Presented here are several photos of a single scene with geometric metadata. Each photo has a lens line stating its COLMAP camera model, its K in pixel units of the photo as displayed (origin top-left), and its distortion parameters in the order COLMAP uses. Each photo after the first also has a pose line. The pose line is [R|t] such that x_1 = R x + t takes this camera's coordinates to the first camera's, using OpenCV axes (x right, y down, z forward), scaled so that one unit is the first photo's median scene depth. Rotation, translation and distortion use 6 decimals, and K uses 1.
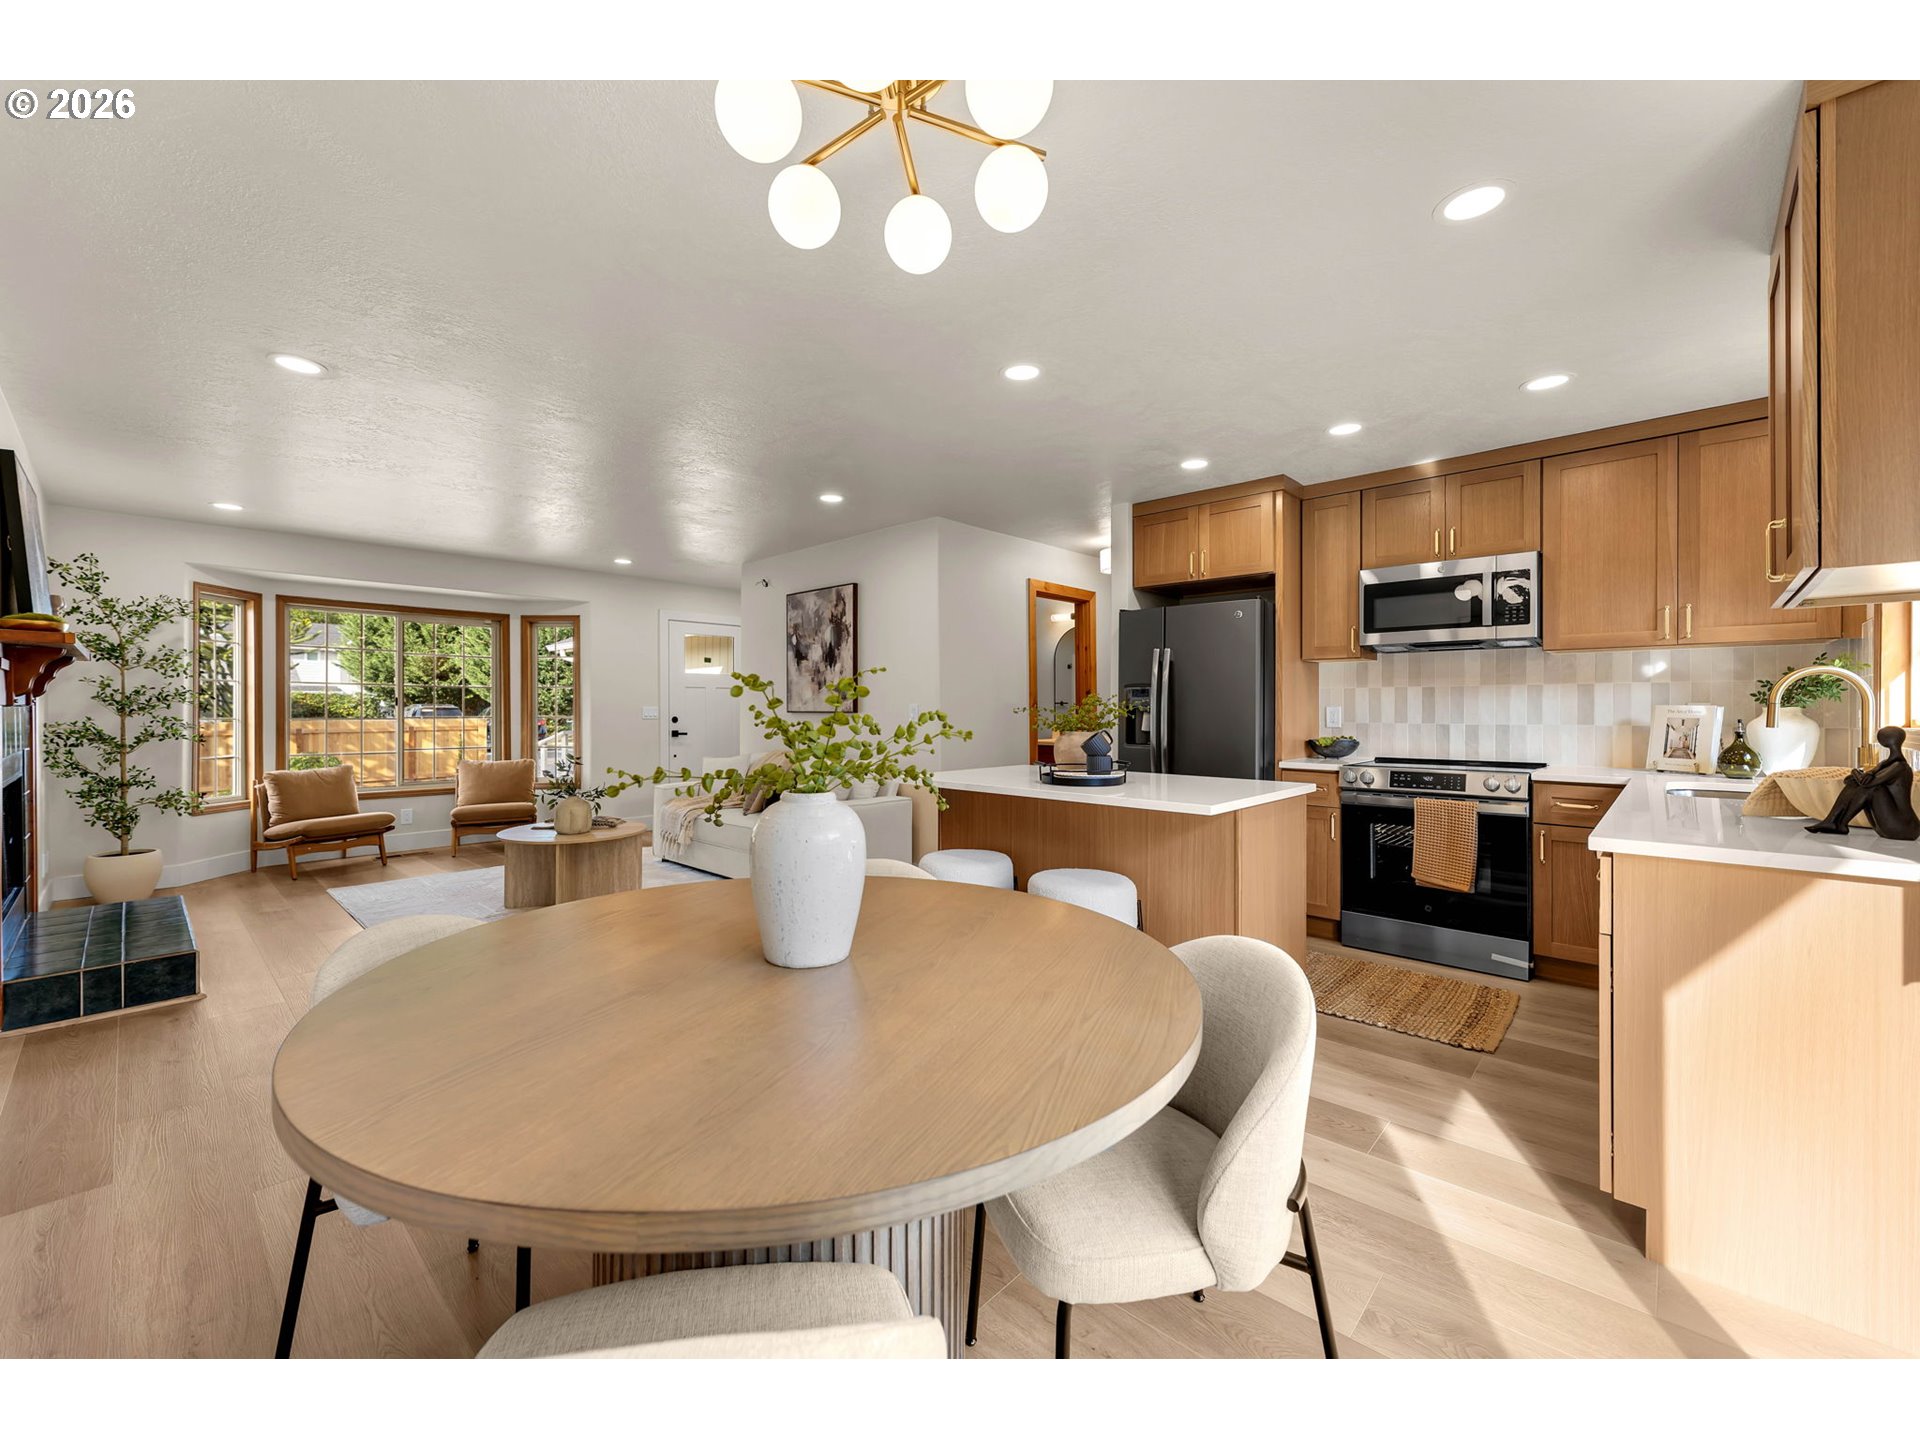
lens RADIAL K [[773.9, 0, 948.6], [0, 773.9, 710.4], [0, 0, 1]] dist [0.002165, 0.000291]
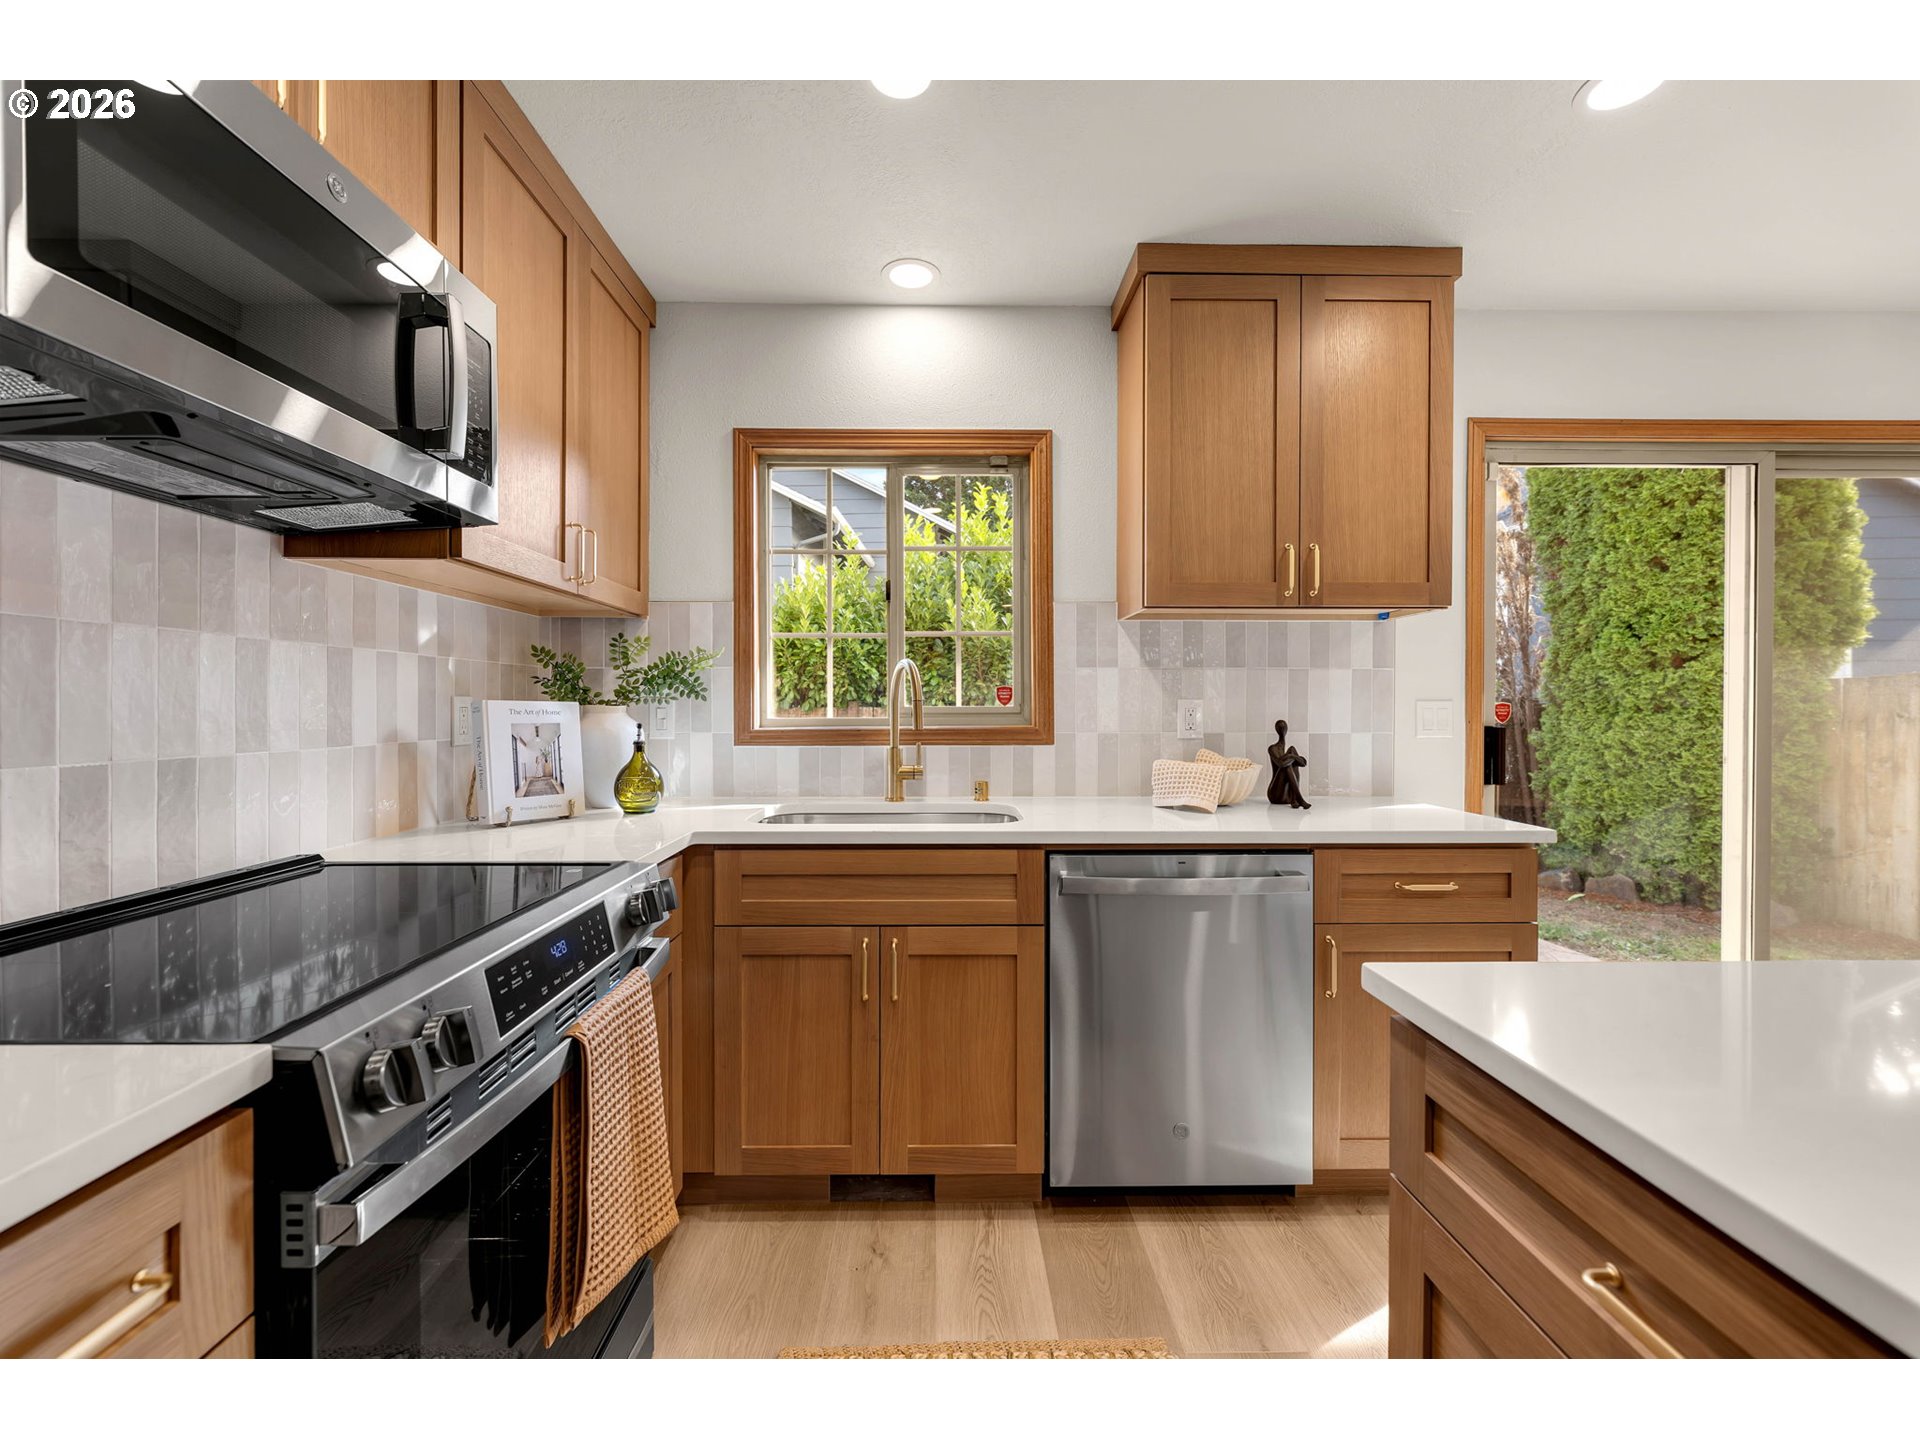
lens RADIAL K [[773.9, 0, 950.5], [0, 773.9, 711.8], [0, 0, 1]] dist [0.002165, 0.000291]
pose [[-0.697848, -0.005261, 0.716227, 0.236099], [-0.000711, 0.999978, 0.006653, -0.001902], [-0.716246, 0.004133, -0.697836, 0.832290]]
